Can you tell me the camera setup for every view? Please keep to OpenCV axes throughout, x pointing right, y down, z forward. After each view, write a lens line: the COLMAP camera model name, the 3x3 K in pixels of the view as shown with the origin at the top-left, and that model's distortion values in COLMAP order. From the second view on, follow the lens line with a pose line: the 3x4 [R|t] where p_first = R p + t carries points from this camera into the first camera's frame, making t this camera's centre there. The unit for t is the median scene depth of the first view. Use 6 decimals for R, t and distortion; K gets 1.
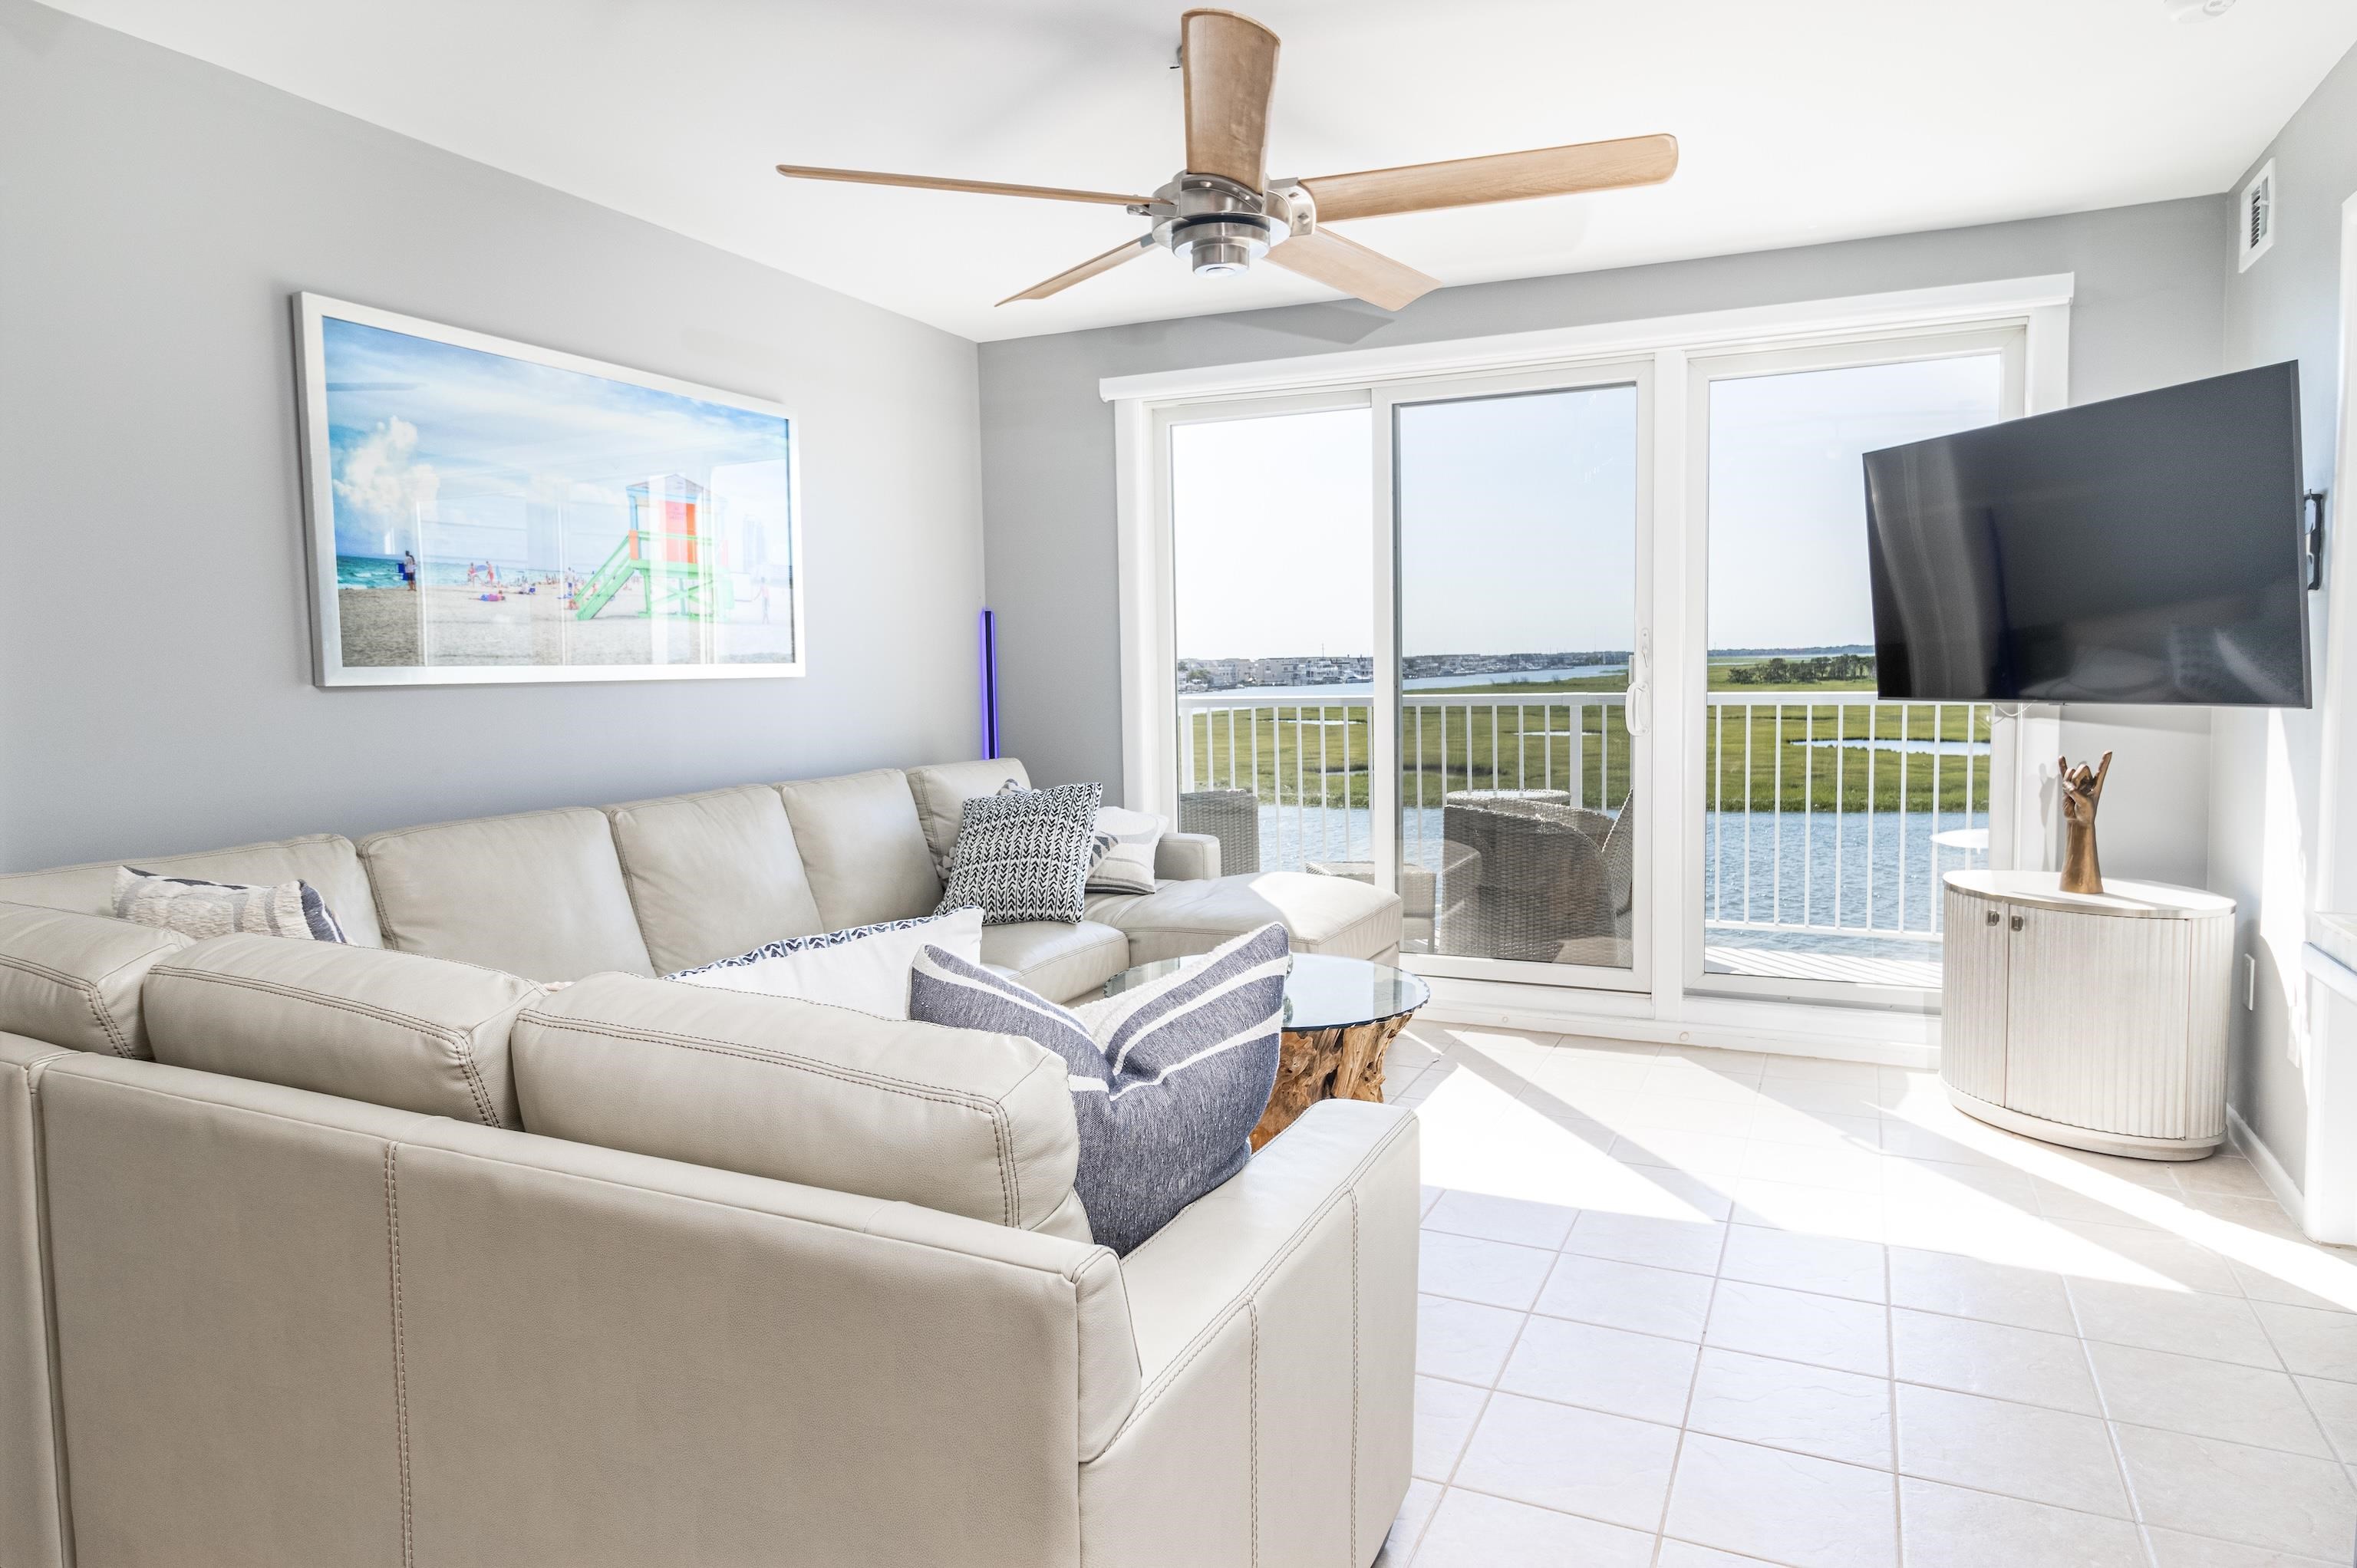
lens RADIAL K [[1501.7, 0, 1178.5], [0, 1501.7, 784.0], [0, 0, 1]] dist [0.005470, 0.002363]
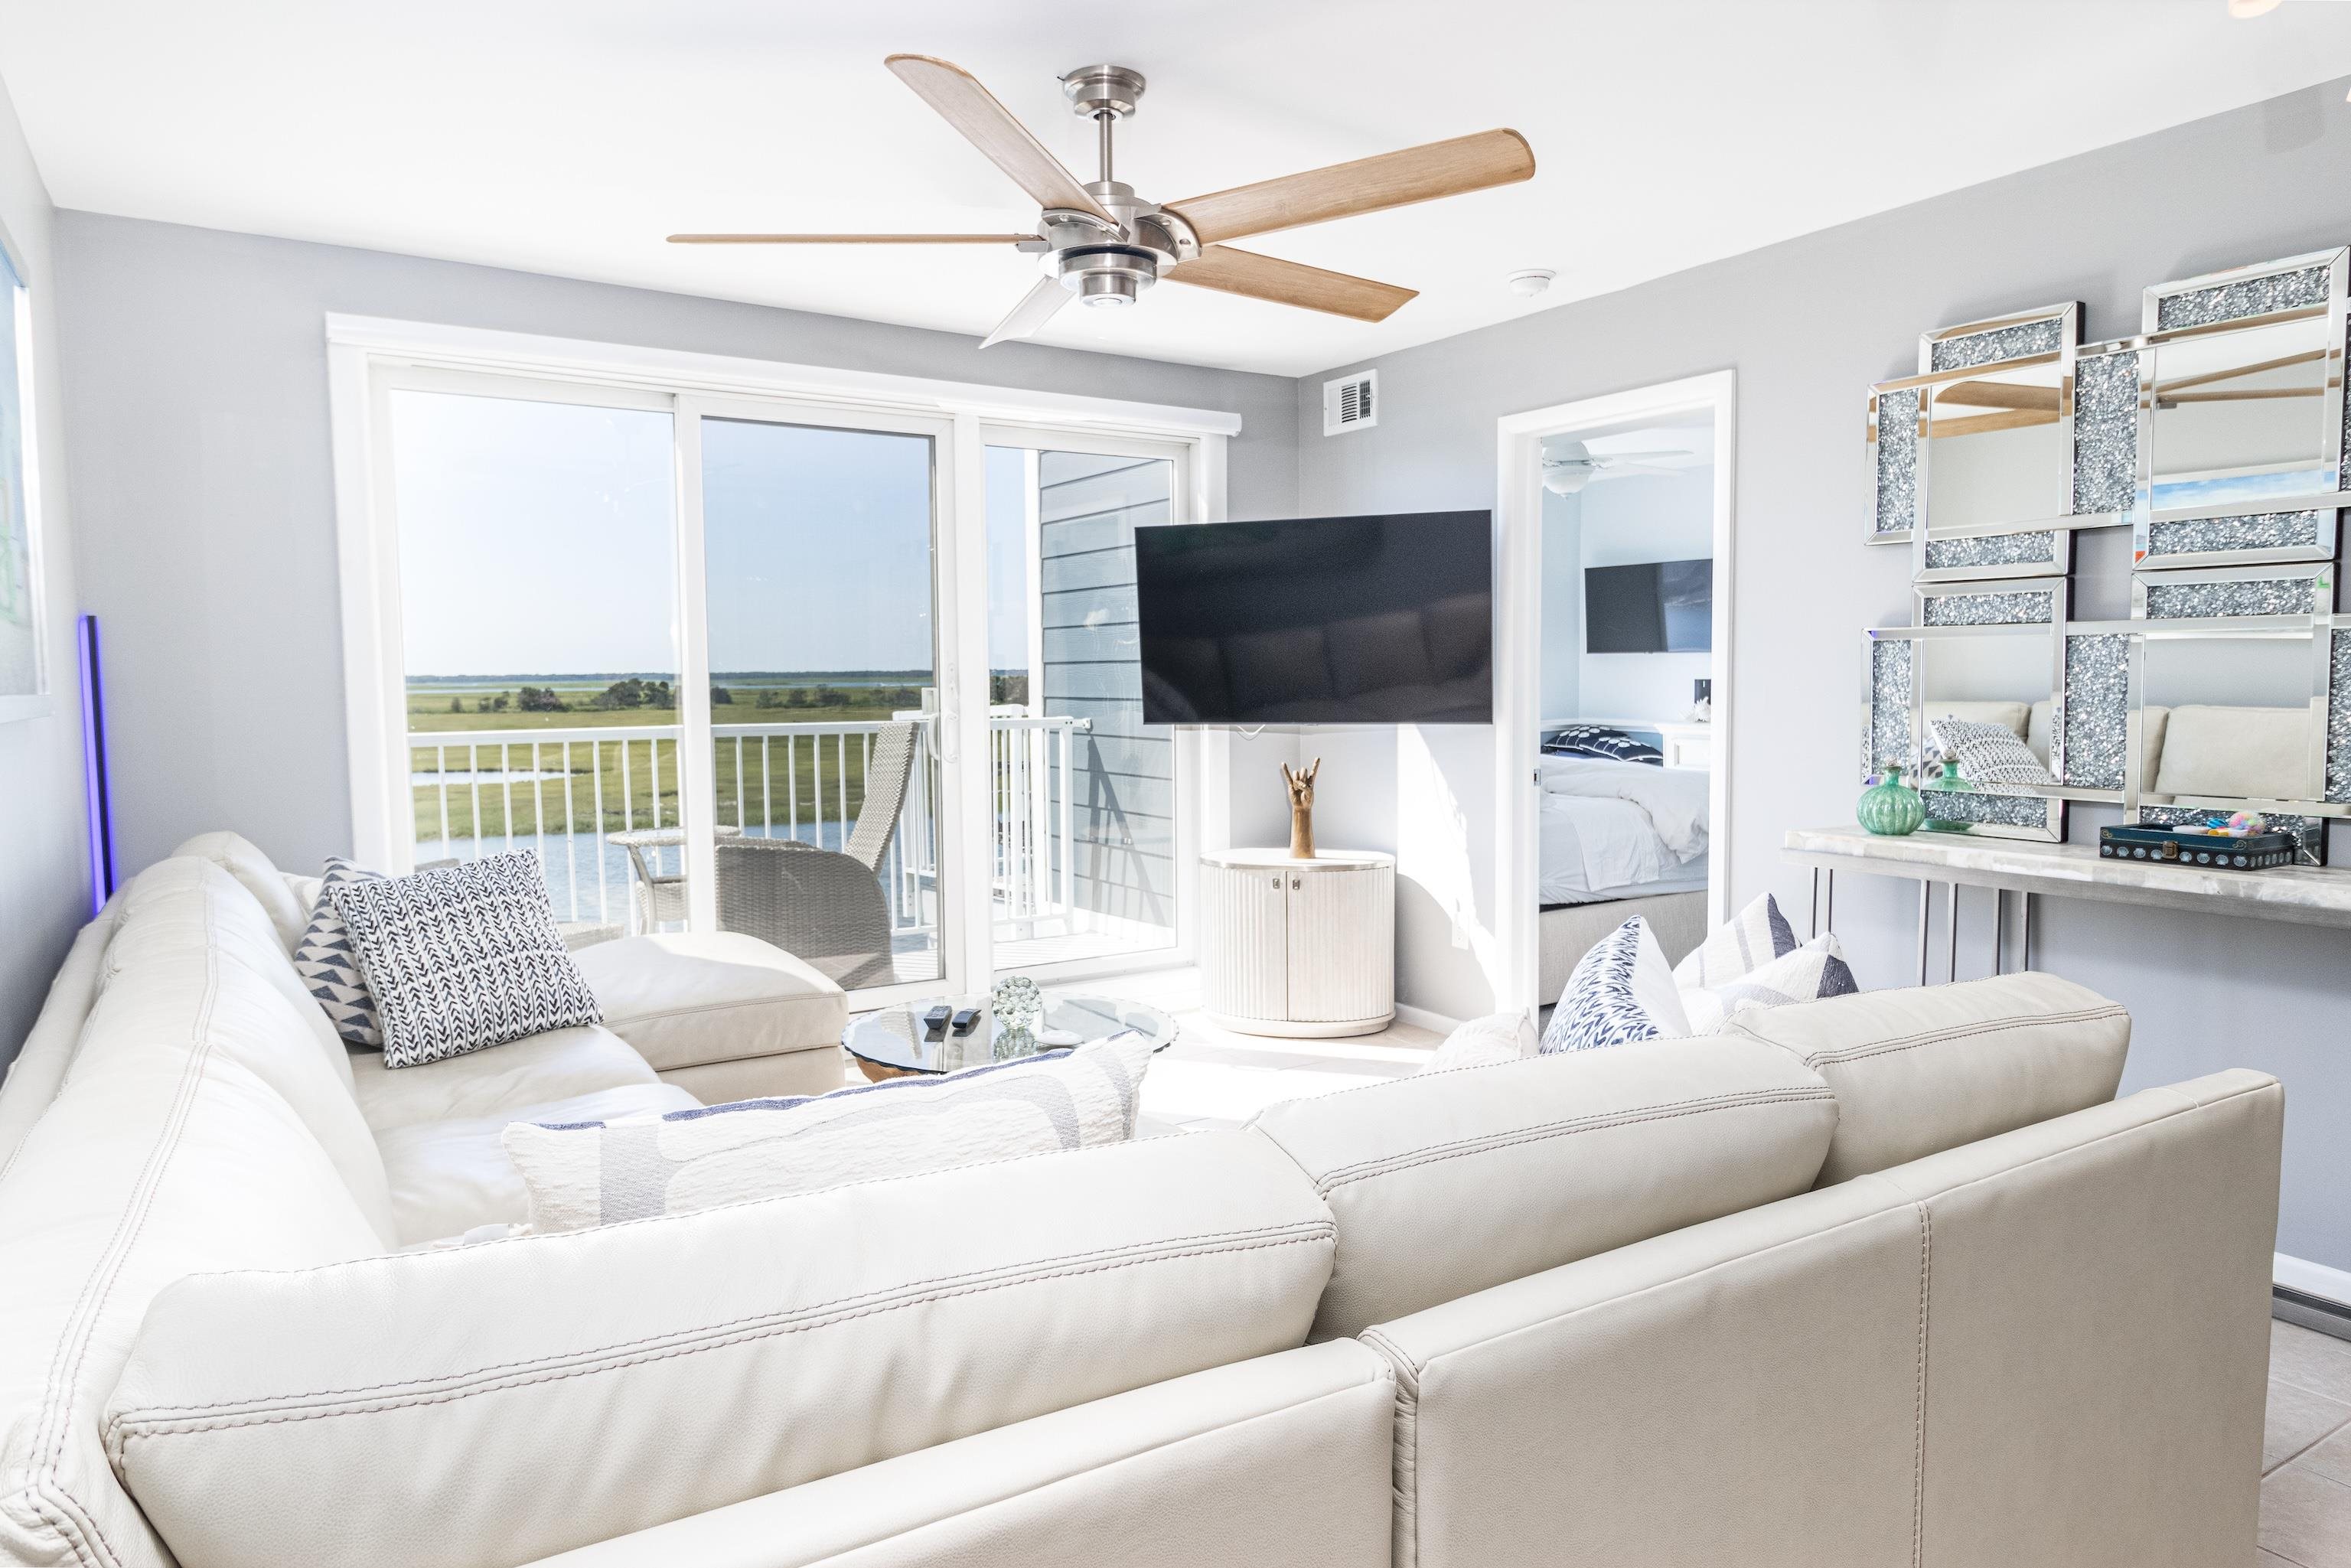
lens RADIAL K [[1498.0, 0, 1175.5], [0, 1498.0, 784.0], [0, 0, 1]] dist [0.005470, 0.002363]
pose [[0.520908, -0.051338, 0.852068, -0.553607], [0.062747, 0.997792, 0.021758, -0.030093], [-0.851304, 0.042131, 0.522979, 0.305247]]
